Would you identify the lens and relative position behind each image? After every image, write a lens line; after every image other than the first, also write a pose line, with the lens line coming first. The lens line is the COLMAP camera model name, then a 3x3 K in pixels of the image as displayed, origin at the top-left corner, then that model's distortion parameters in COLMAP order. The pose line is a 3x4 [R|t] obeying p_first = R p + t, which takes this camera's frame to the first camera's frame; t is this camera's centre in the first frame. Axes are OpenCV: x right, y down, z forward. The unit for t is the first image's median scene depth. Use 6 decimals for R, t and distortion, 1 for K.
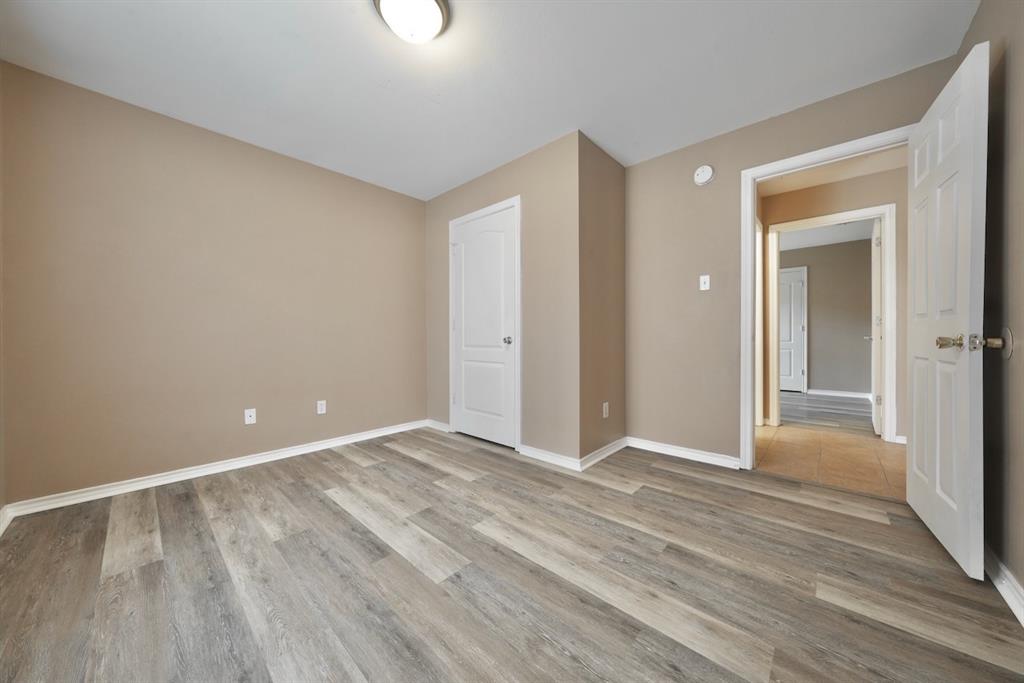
lens RADIAL K [[346.7, 0, 513.5], [0, 346.7, 339.3], [0, 0, 1]] dist [-0.009068, 0.002607]
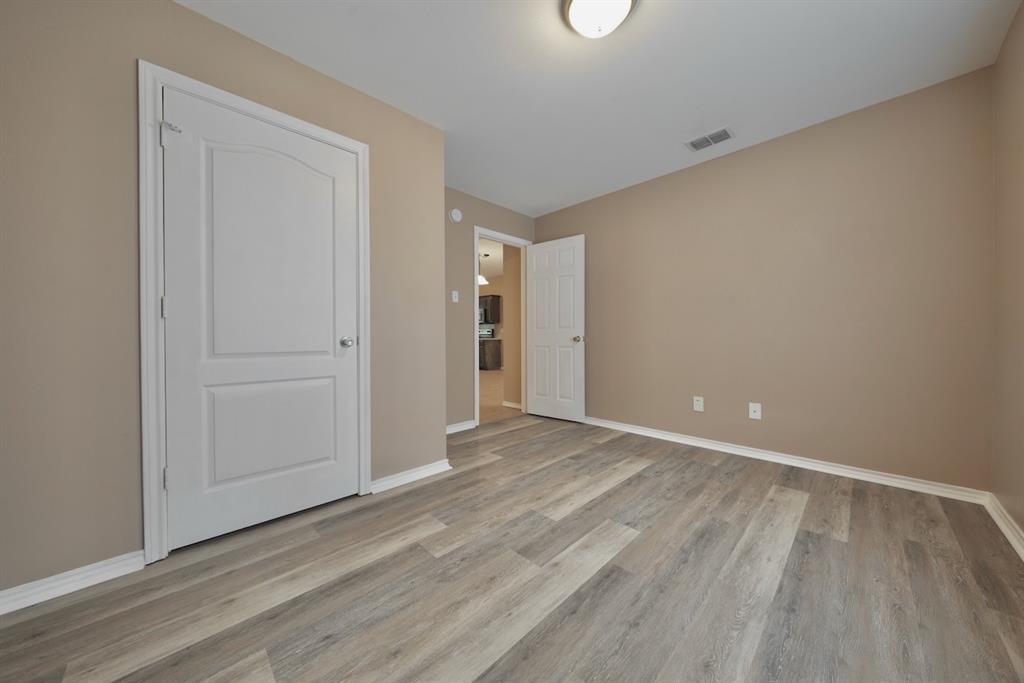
lens RADIAL K [[346.7, 0, 513.5], [0, 346.7, 339.3], [0, 0, 1]] dist [-0.009068, 0.002607]
pose [[0.052458, -0.003435, 0.998617, -1.138652], [0.012867, 0.999913, 0.002763, -0.000725], [-0.998540, 0.012704, 0.052497, 1.056899]]
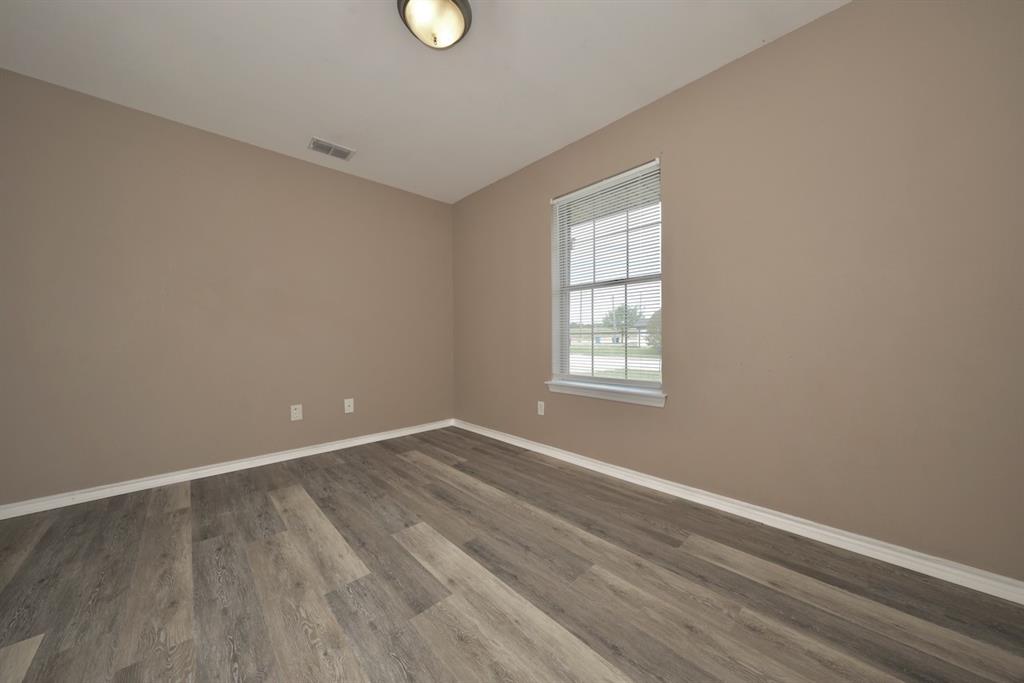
lens RADIAL K [[346.7, 0, 513.5], [0, 346.7, 339.3], [0, 0, 1]] dist [-0.009068, 0.002607]
pose [[-0.997261, 0.013076, 0.072801, -0.516472], [0.013867, 0.999850, 0.010361, -0.008981], [-0.072655, 0.011342, -0.997293, 1.760141]]
